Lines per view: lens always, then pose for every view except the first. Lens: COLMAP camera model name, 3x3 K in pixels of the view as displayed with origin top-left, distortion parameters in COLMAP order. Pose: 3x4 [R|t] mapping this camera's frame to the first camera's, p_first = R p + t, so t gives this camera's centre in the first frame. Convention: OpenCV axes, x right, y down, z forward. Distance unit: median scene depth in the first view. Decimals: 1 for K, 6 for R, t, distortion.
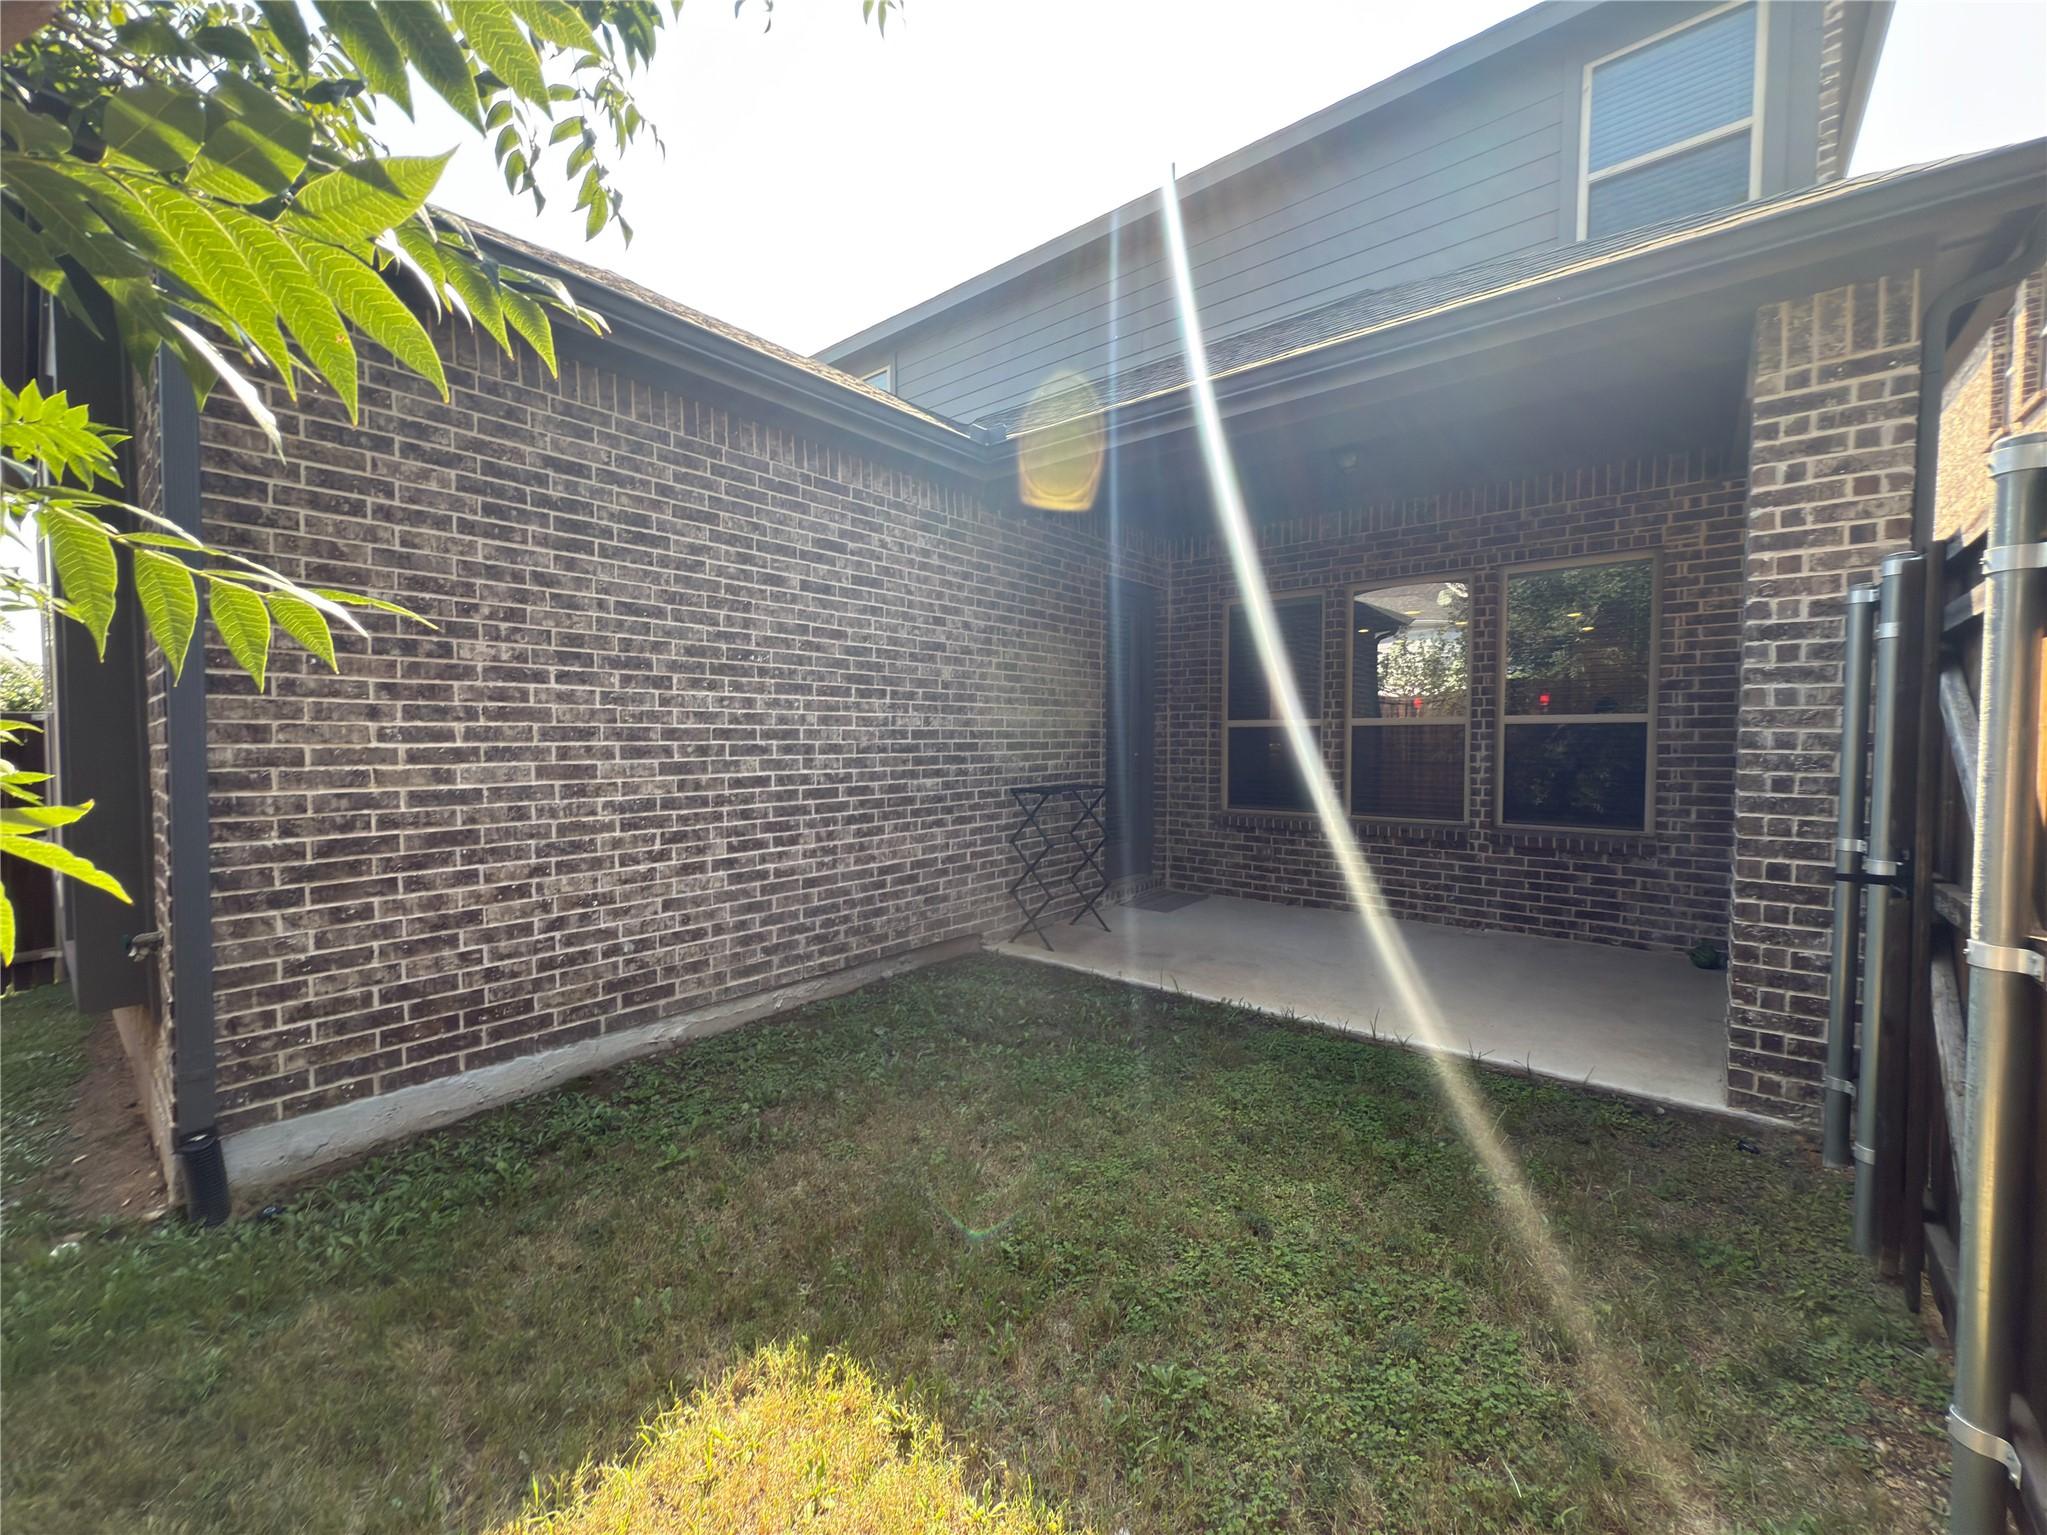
lens RADIAL K [[814.8, 0, 1023.5], [0, 814.8, 767.5], [0, 0, 1]] dist [0.002120, 0.000081]
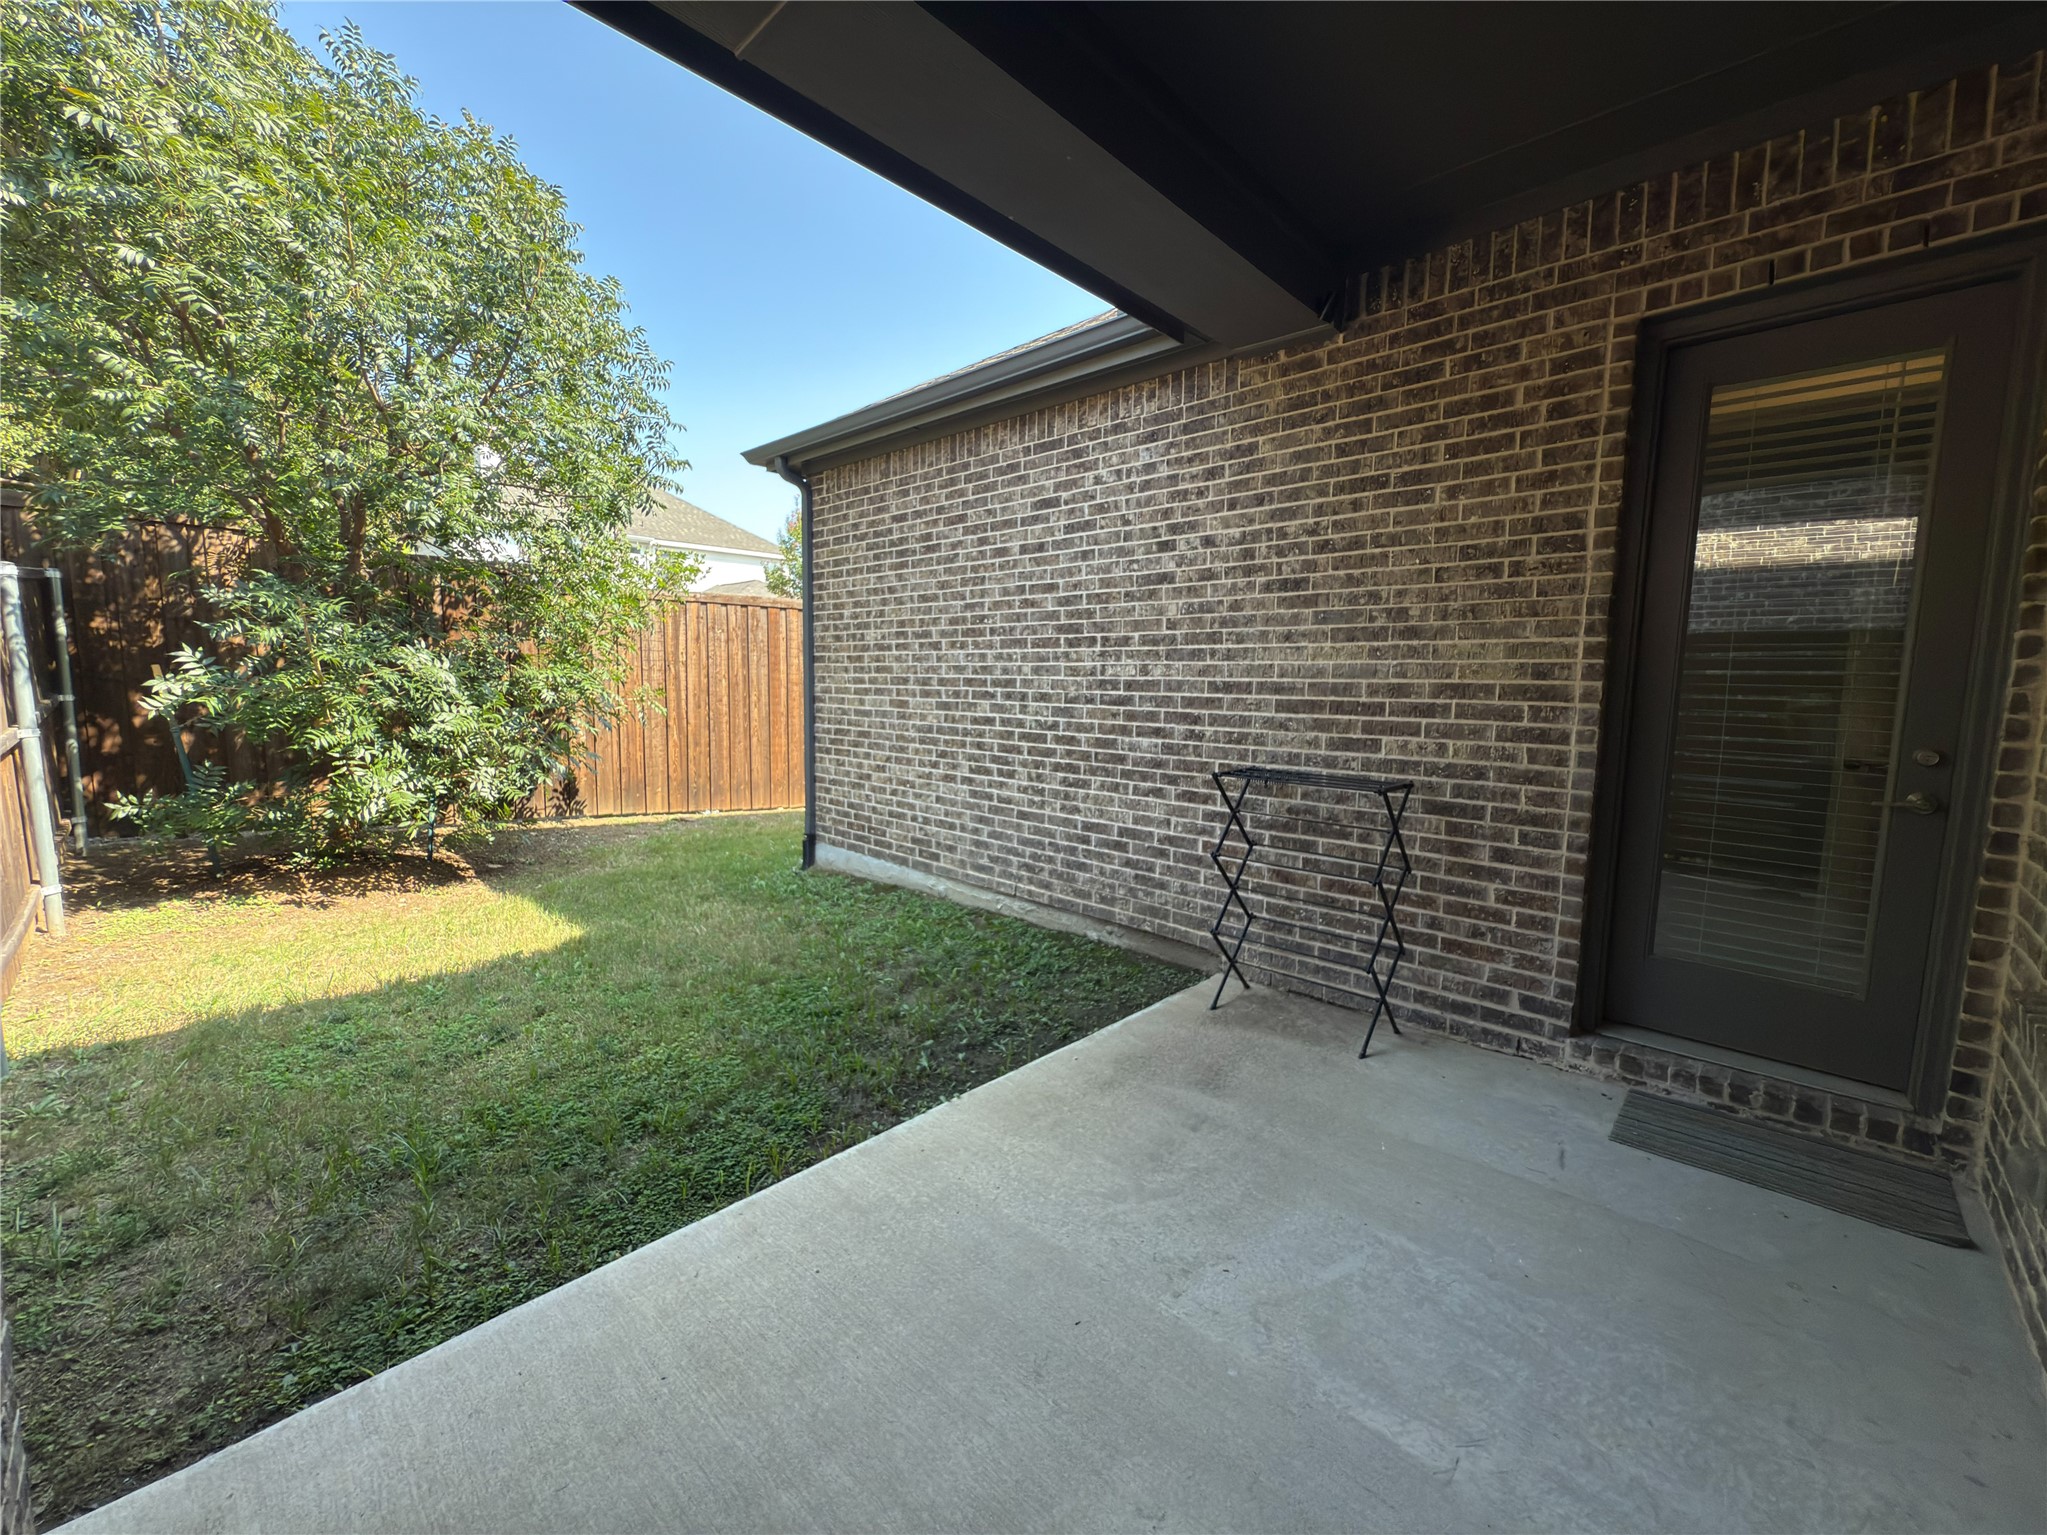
lens RADIAL K [[814.8, 0, 1023.5], [0, 814.8, 767.5], [0, 0, 1]] dist [0.002120, 0.000081]
pose [[-0.074727, 0.103184, -0.991851, 0.877232], [-0.056359, 0.992605, 0.107509, -0.047143], [0.995610, 0.063934, -0.068359, 1.104684]]
